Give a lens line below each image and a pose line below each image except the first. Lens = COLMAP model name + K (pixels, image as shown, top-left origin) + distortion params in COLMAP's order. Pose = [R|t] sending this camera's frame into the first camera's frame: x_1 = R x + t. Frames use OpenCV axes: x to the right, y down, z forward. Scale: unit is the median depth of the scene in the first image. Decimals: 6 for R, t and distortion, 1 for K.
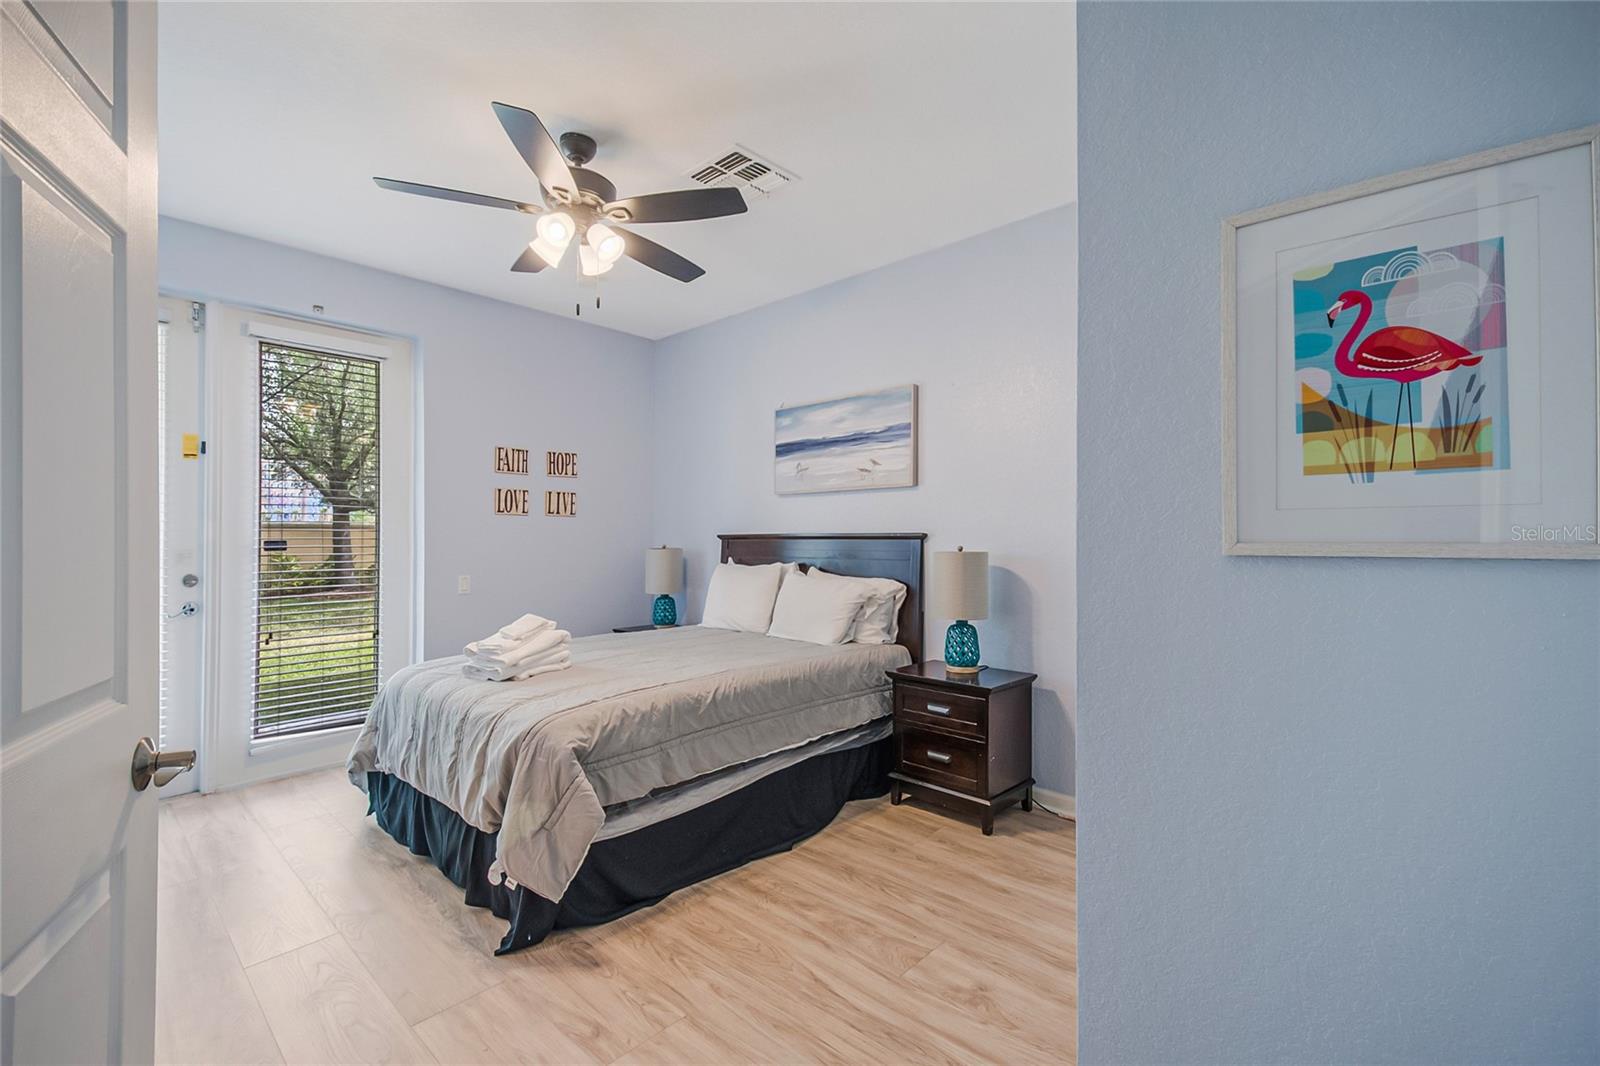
lens RADIAL K [[703.5, 0, 811.7], [0, 703.5, 537.0], [0, 0, 1]] dist [0.019089, -0.022842]
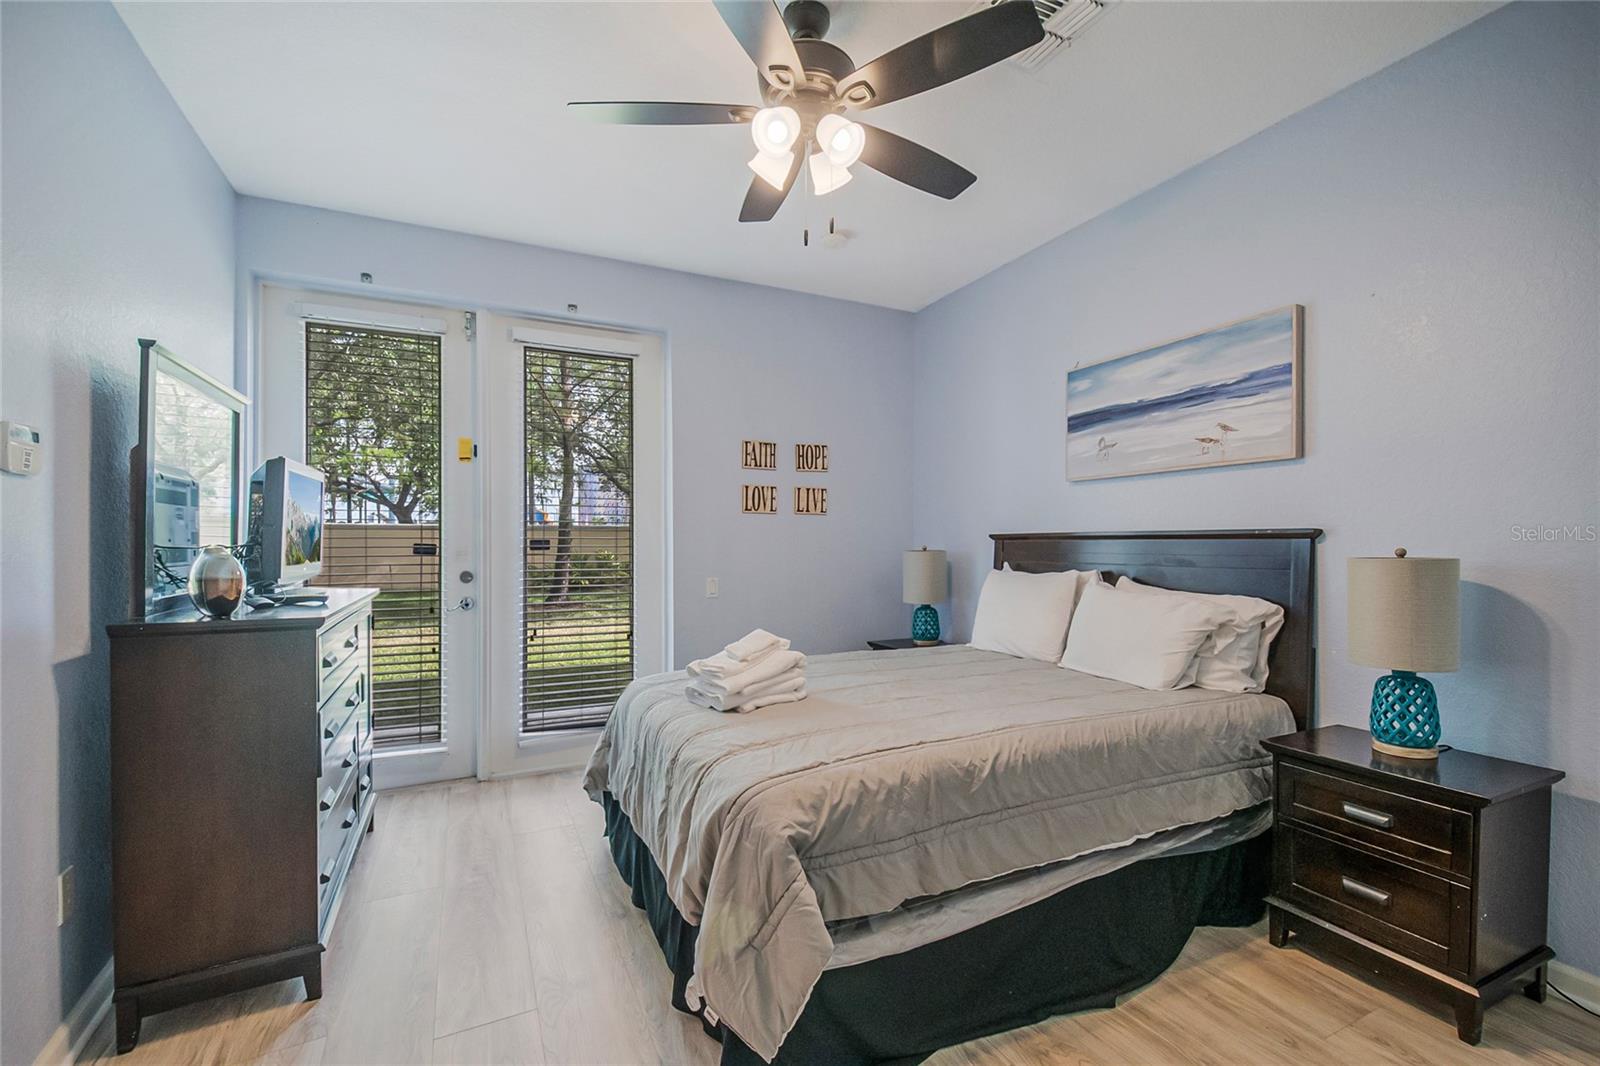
lens RADIAL K [[686.0, 0, 779.9], [0, 686.0, 538.1], [0, 0, 1]] dist [-0.000908, -0.011429]
pose [[0.913841, -0.002912, -0.406061, -0.045200], [0.002507, 0.999996, -0.001530, 0.002905], [0.406064, 0.000380, 0.913845, 0.242495]]
